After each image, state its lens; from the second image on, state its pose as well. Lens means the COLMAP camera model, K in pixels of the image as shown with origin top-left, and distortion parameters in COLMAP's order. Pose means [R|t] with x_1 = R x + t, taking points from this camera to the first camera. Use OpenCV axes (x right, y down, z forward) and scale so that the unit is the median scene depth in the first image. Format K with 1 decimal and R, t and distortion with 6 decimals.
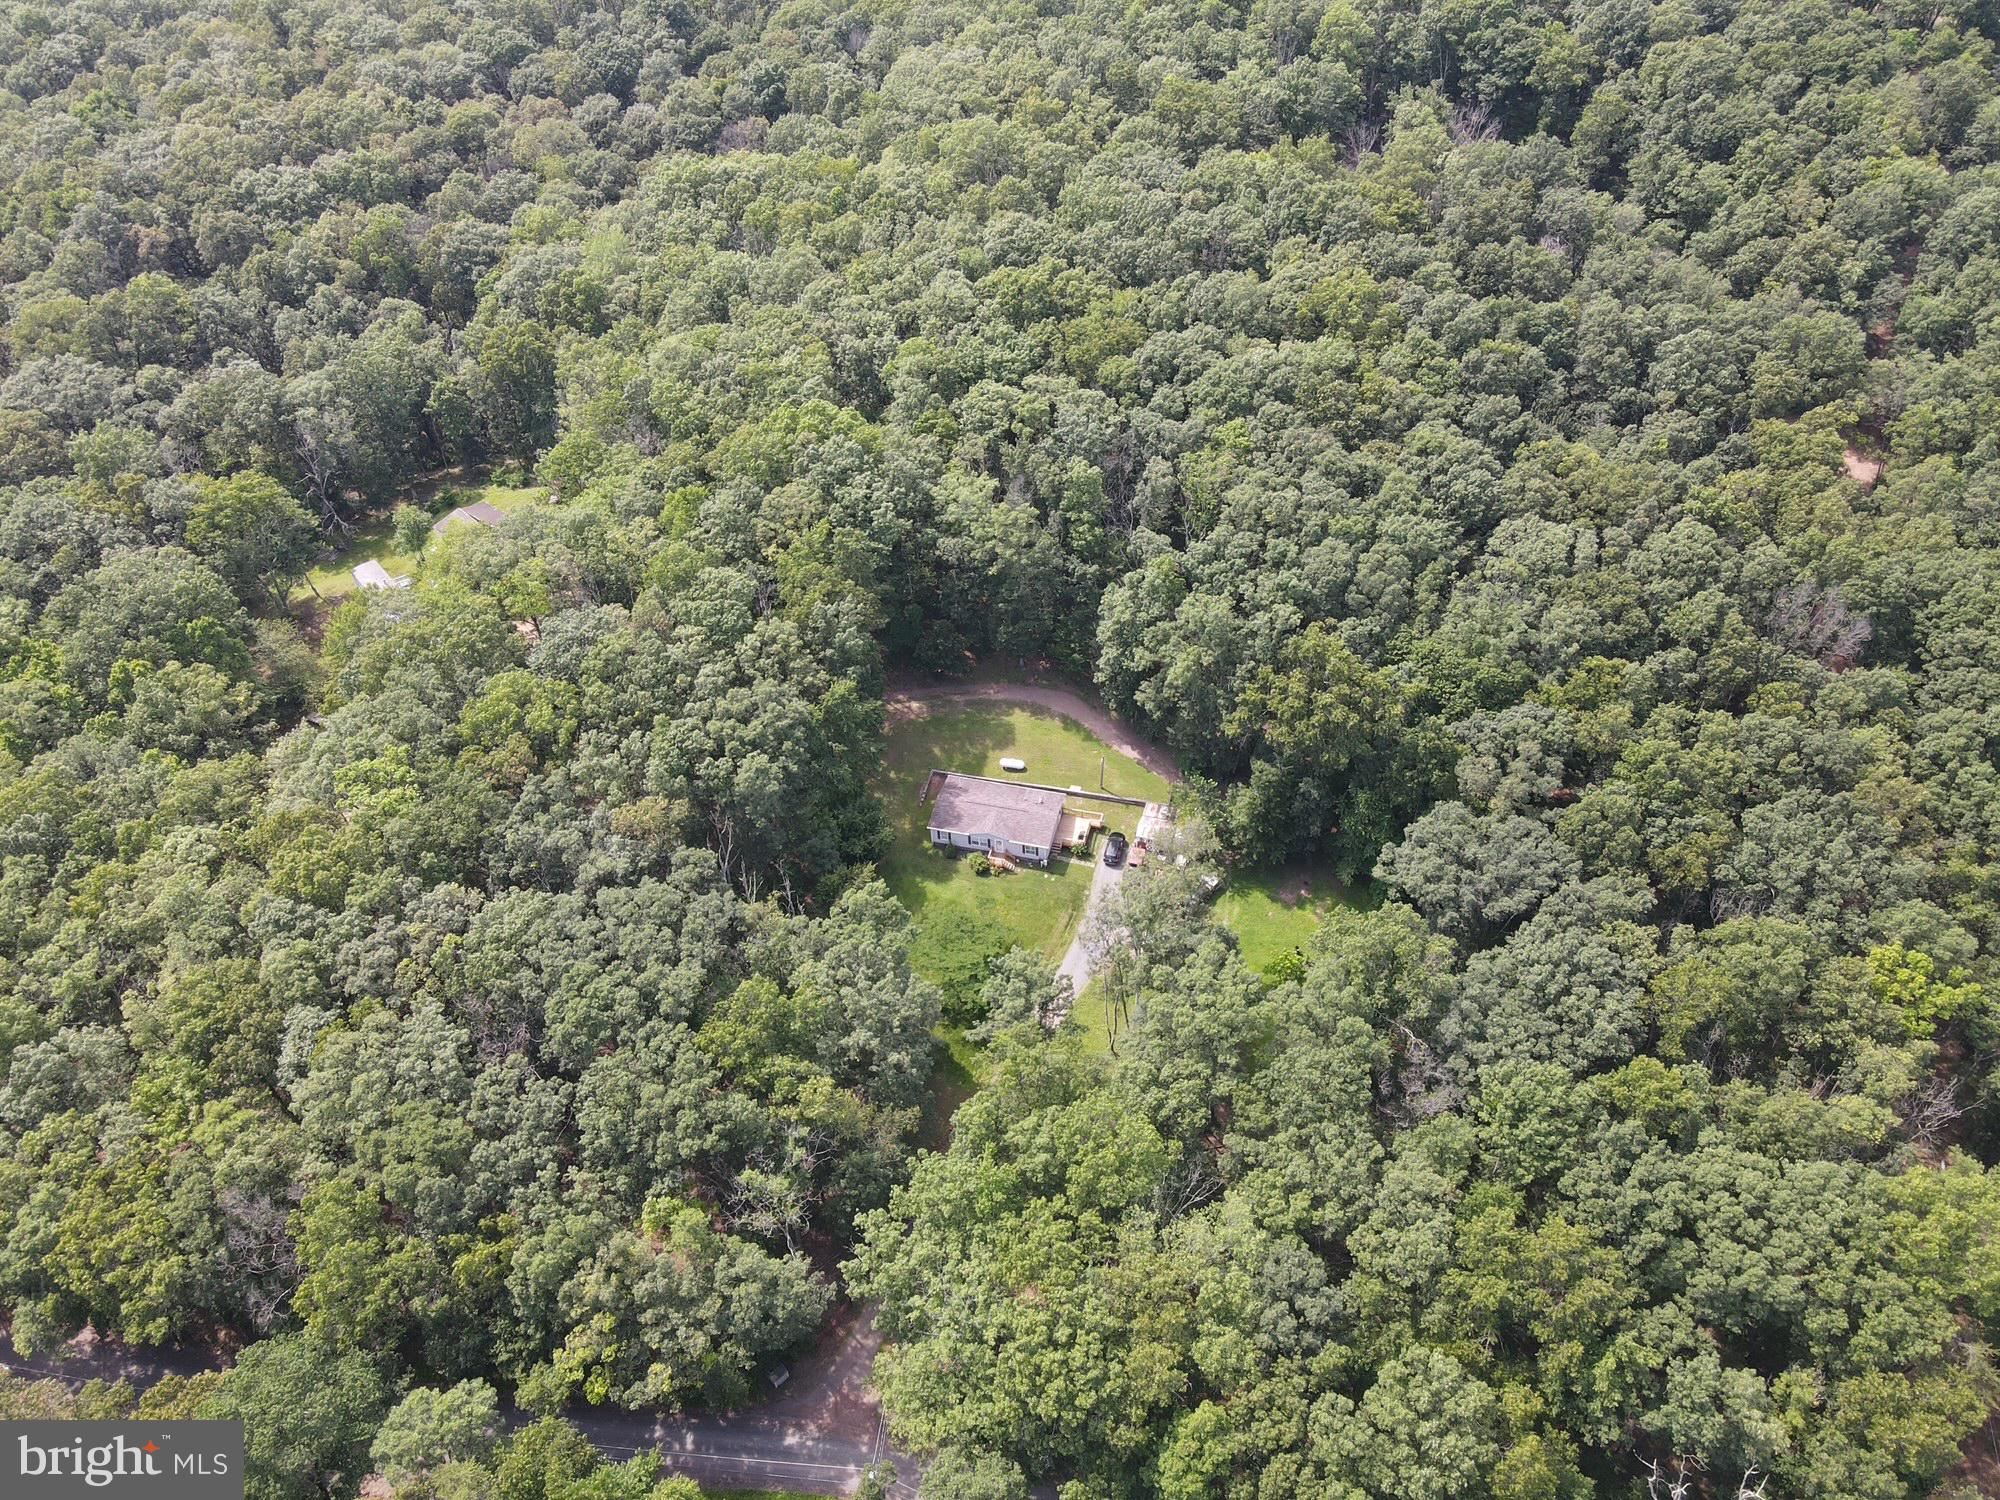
lens RADIAL K [[1469.6, 0, 1000.0], [0, 1469.6, 750.0], [0, 0, 1]] dist [-0.000853, 0.028014]
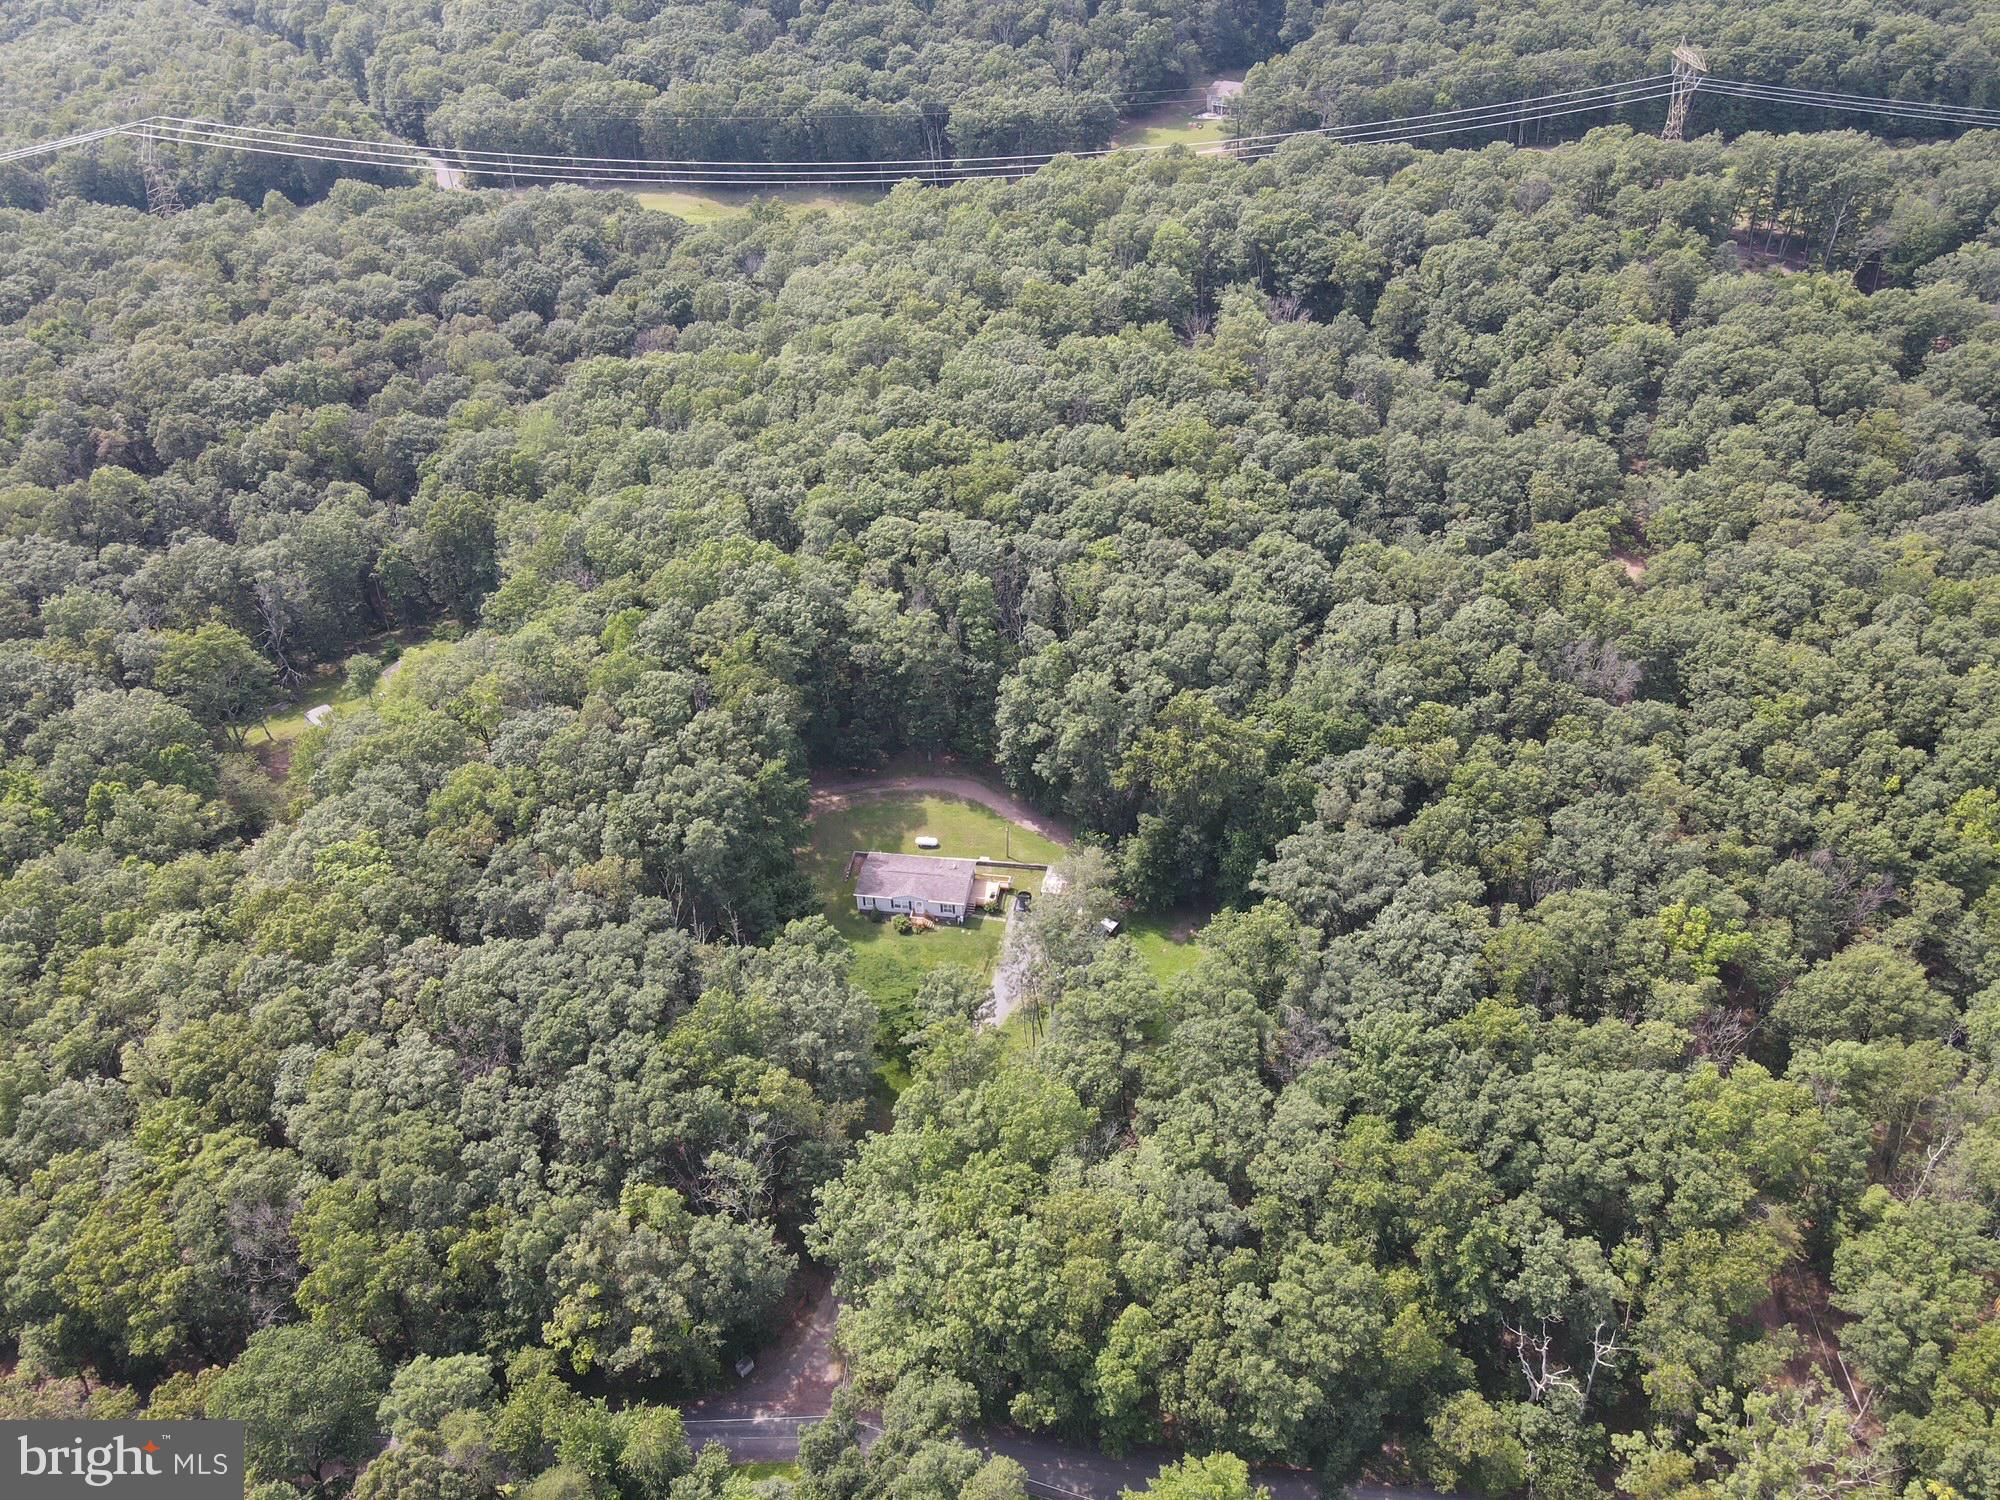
lens RADIAL K [[1469.6, 0, 1000.0], [0, 1469.6, 750.0], [0, 0, 1]] dist [-0.000853, 0.028014]
pose [[0.995935, -0.046979, 0.076859, -0.019194], [0.058463, 0.986225, -0.154734, 0.119780], [-0.068531, 0.158598, 0.984962, -0.114650]]
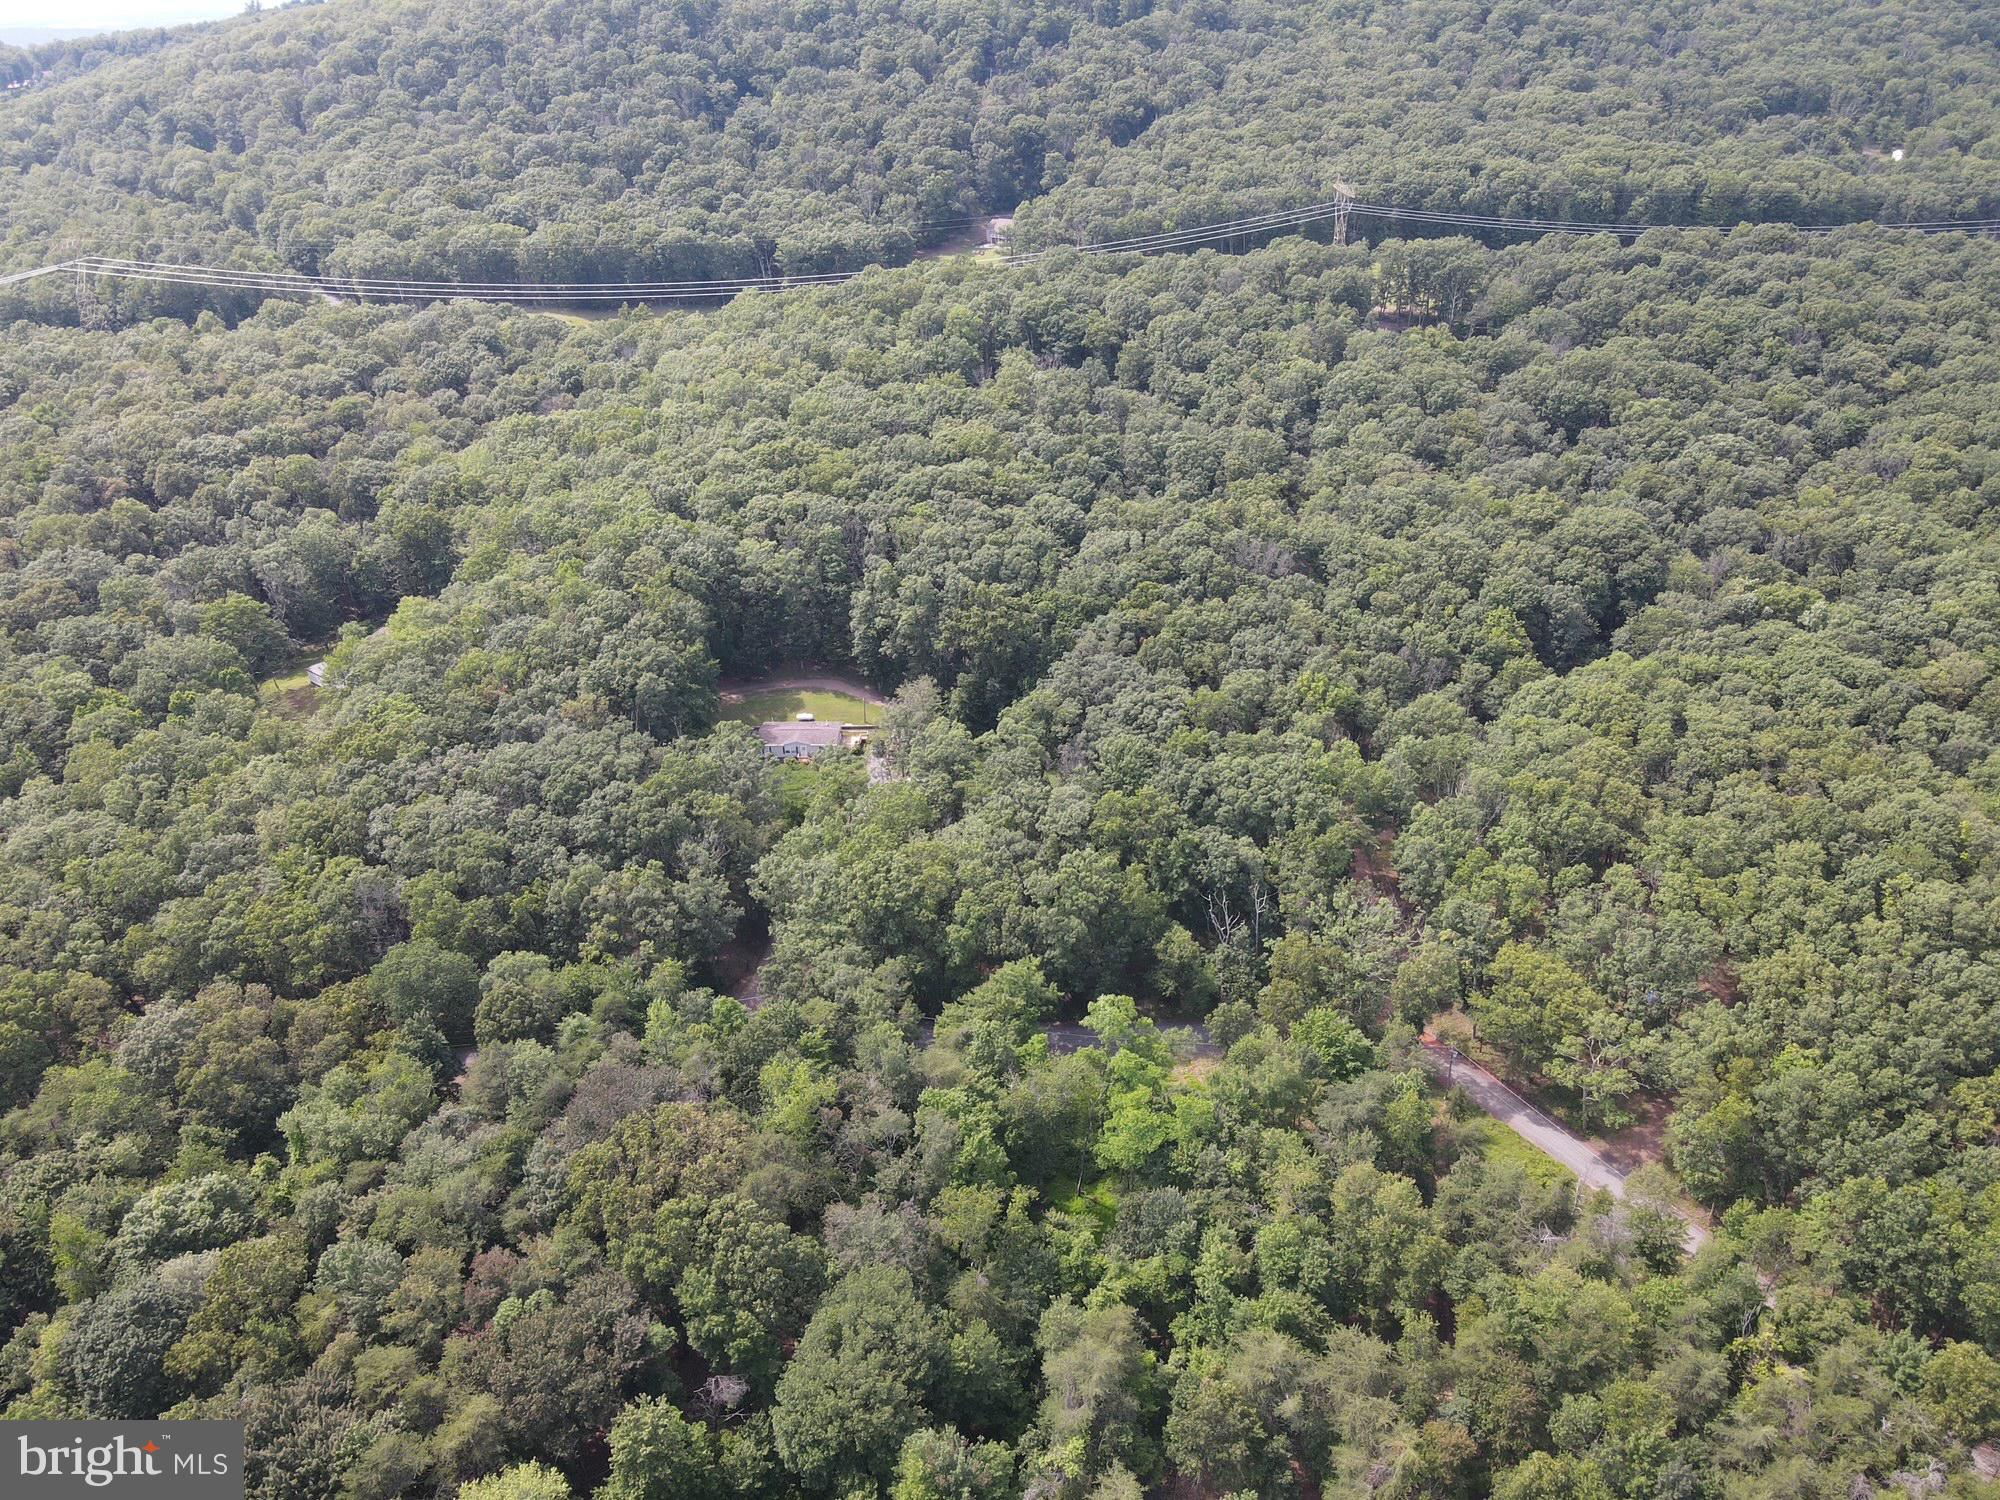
lens RADIAL K [[1469.6, 0, 1000.0], [0, 1469.6, 750.0], [0, 0, 1]] dist [-0.000853, 0.028014]
pose [[0.976227, -0.094953, 0.194847, -0.096549], [0.142627, 0.958310, -0.247586, 0.459182], [-0.163215, 0.269491, 0.949071, -0.475277]]
